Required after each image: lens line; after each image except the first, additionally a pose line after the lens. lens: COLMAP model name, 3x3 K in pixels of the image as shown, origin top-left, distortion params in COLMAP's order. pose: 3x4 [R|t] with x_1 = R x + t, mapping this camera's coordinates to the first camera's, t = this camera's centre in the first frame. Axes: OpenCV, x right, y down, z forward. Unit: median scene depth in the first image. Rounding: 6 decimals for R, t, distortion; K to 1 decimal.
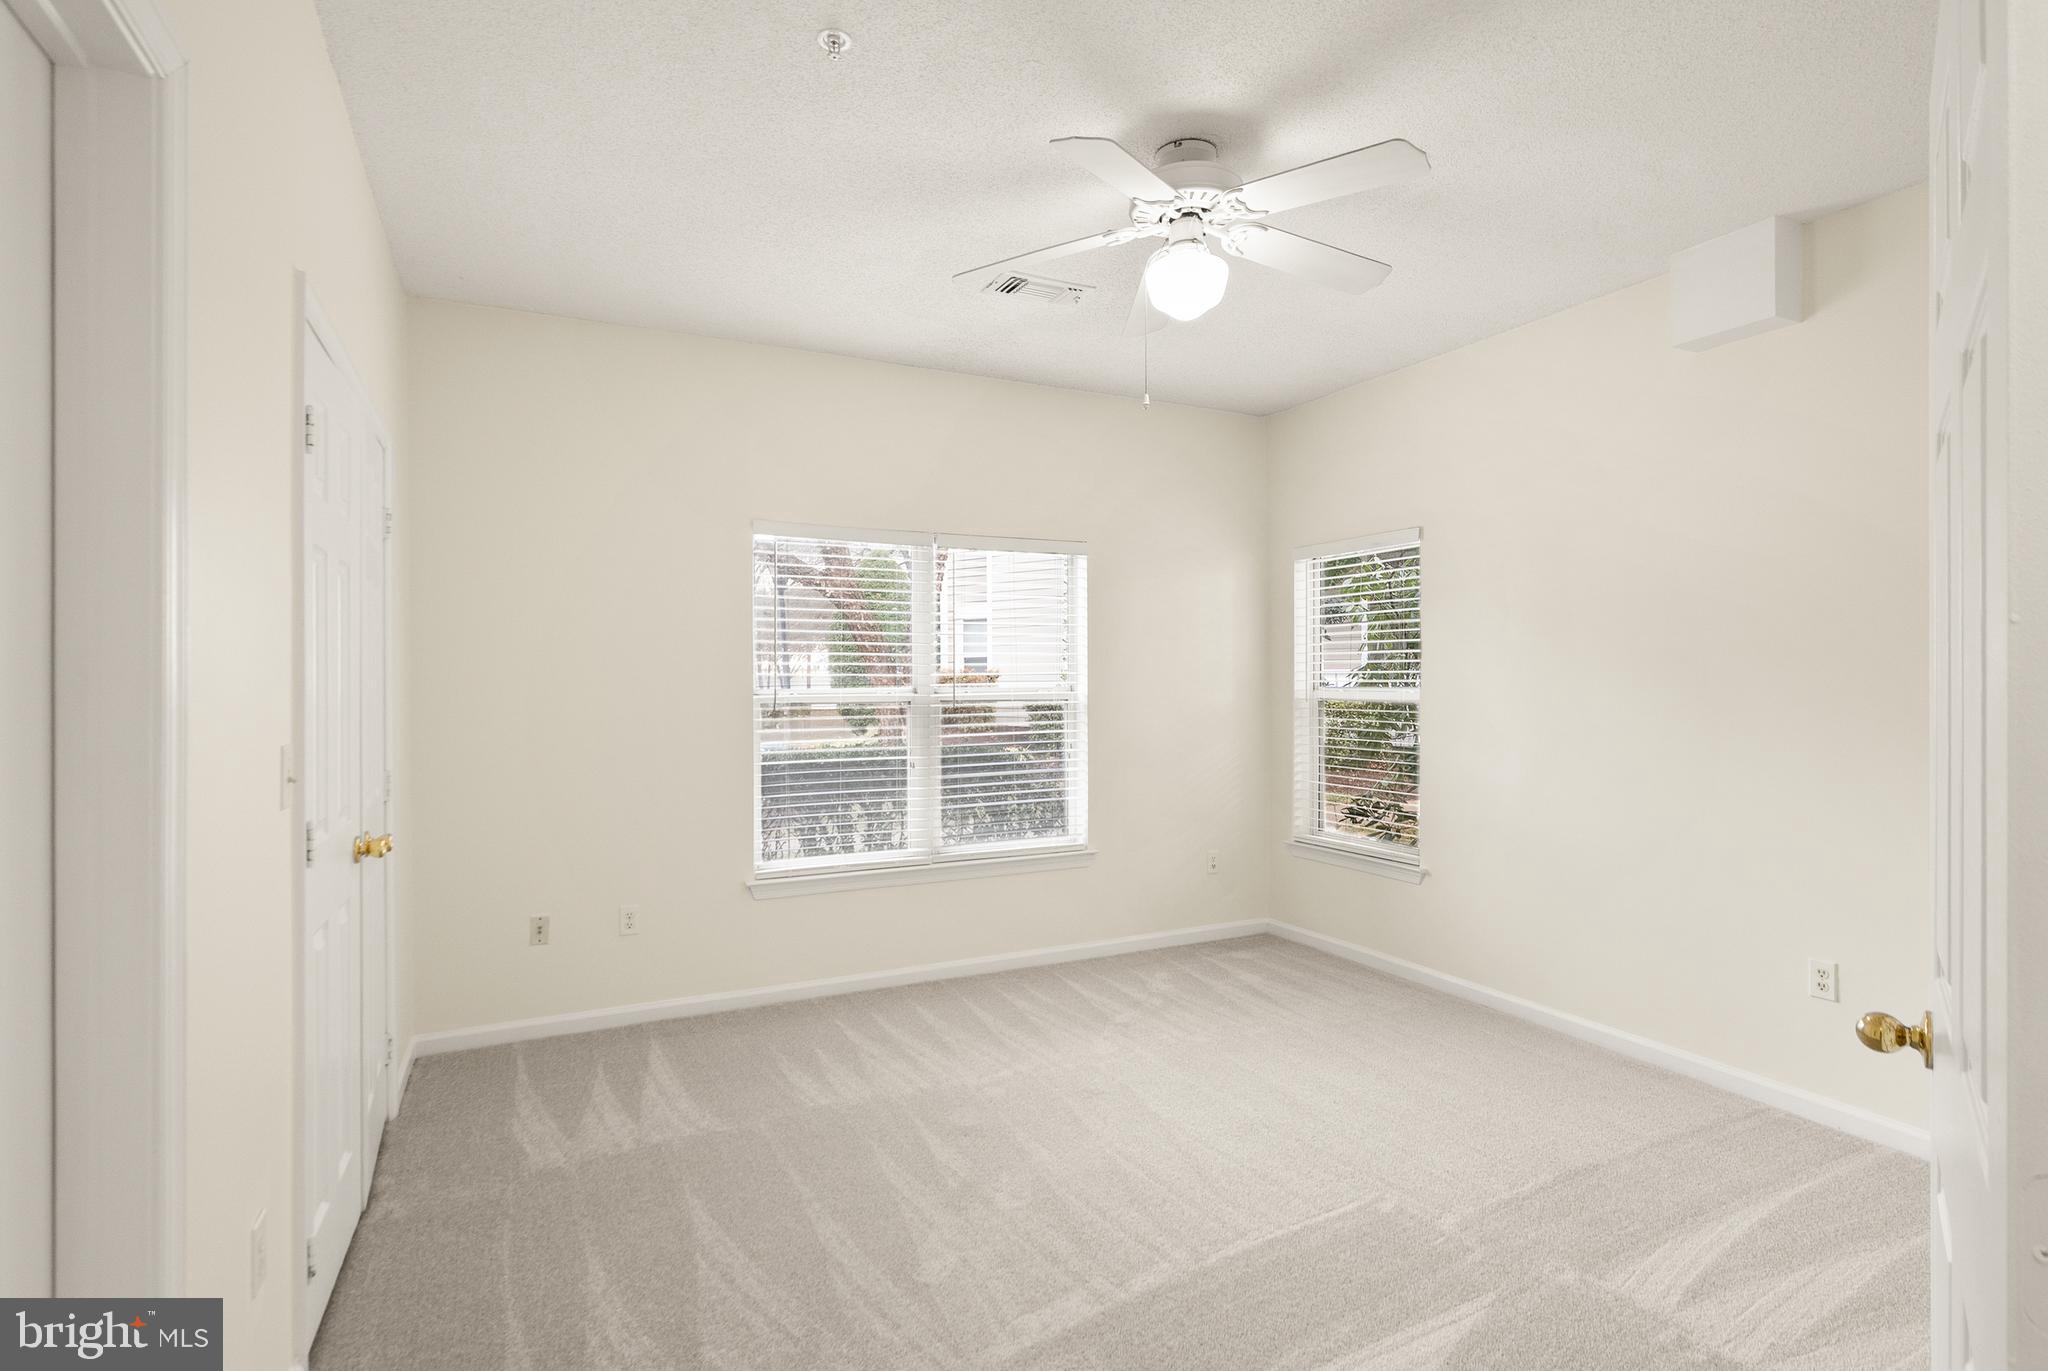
lens RADIAL K [[957.5, 0, 1010.4], [0, 957.5, 694.5], [0, 0, 1]] dist [0.001235, 0.000086]
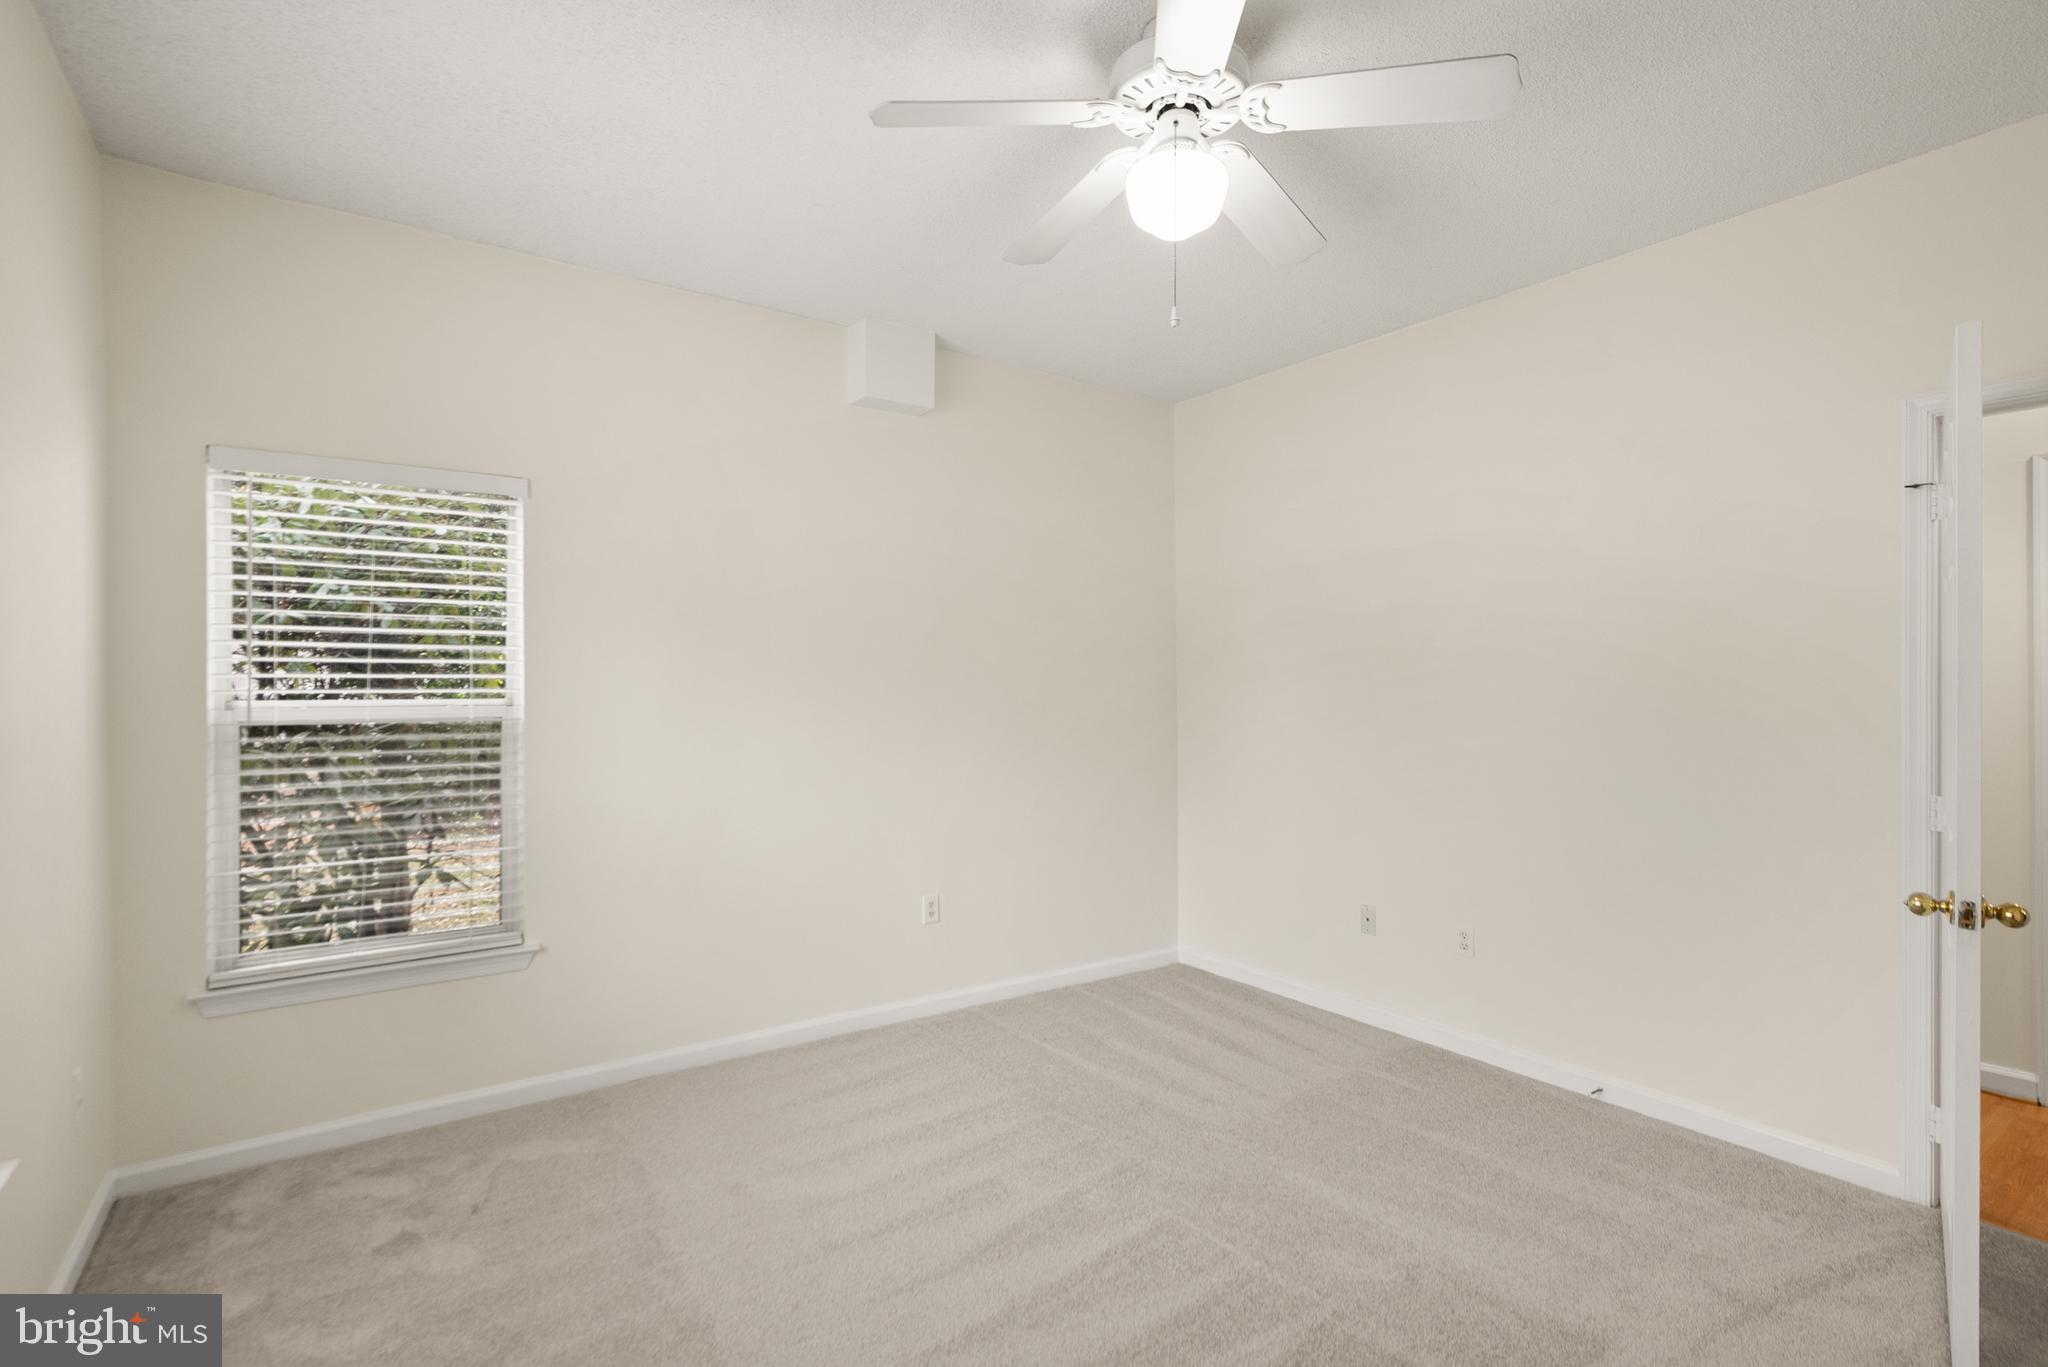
lens RADIAL K [[957.5, 0, 1010.4], [0, 957.5, 692.5], [0, 0, 1]] dist [0.001235, 0.000086]
pose [[-0.149905, -0.007499, 0.988672, -0.455002], [0.014468, 0.999848, 0.009778, -0.018321], [-0.988594, 0.015770, -0.149774, 0.976526]]
